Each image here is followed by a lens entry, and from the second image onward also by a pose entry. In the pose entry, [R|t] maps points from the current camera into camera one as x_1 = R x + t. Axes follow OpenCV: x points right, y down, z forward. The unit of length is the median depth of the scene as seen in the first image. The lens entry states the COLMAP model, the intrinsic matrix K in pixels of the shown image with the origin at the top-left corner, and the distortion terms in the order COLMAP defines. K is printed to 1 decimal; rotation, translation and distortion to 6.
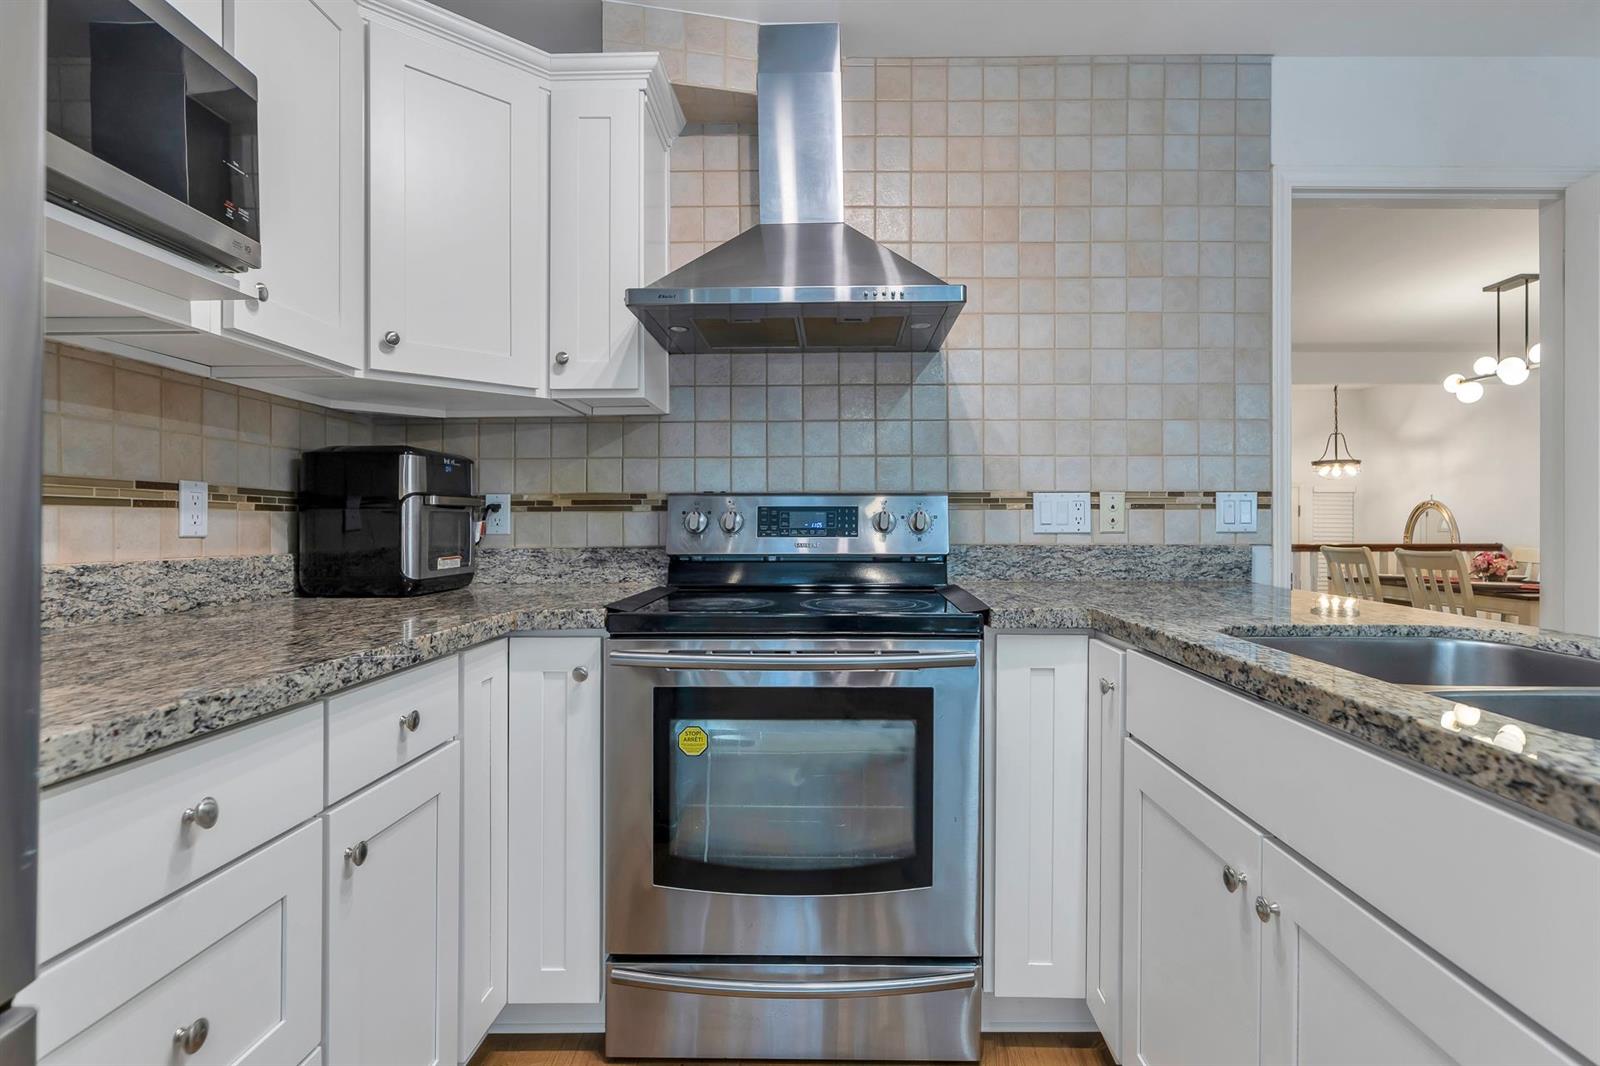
lens RADIAL K [[814.8, 0, 816.5], [0, 814.8, 528.0], [0, 0, 1]] dist [-0.022091, -0.000228]
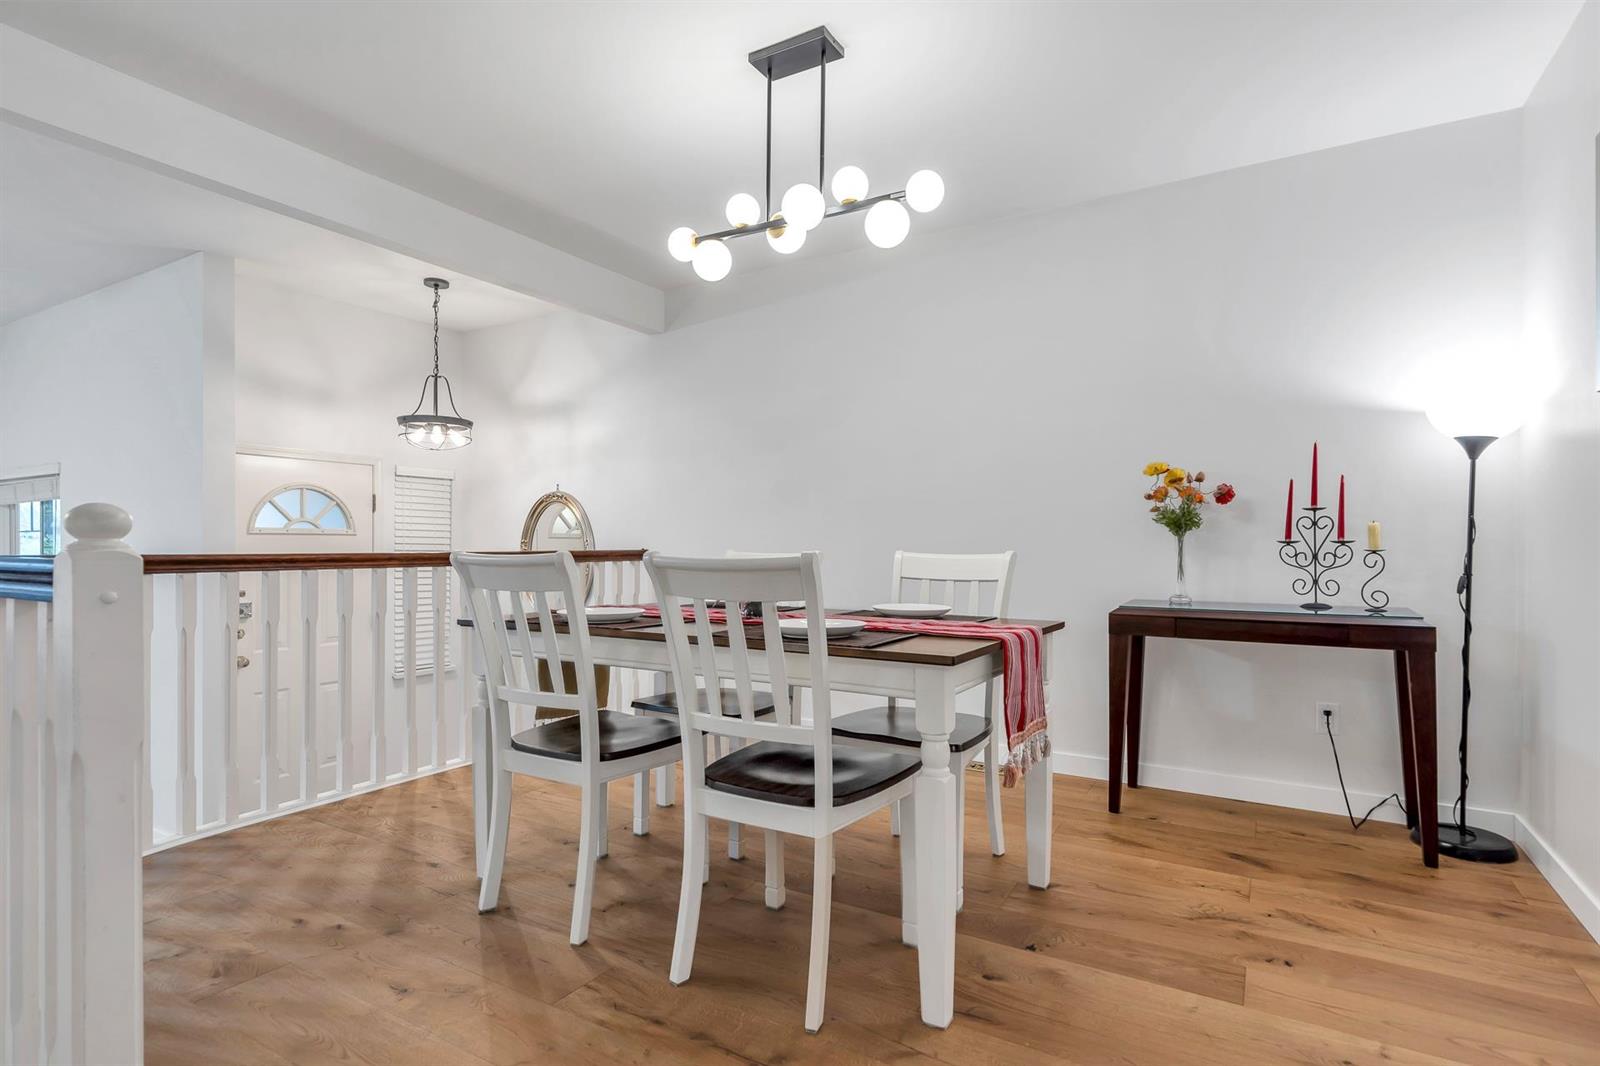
lens RADIAL K [[814.8, 0, 806.7], [0, 814.8, 544.9], [0, 0, 1]] dist [-0.022091, -0.000228]
pose [[0.498929, -0.003789, 0.866635, 0.249234], [0.005117, 0.999986, 0.001427, 0.013403], [-0.866628, 0.003723, 0.498941, 0.448946]]
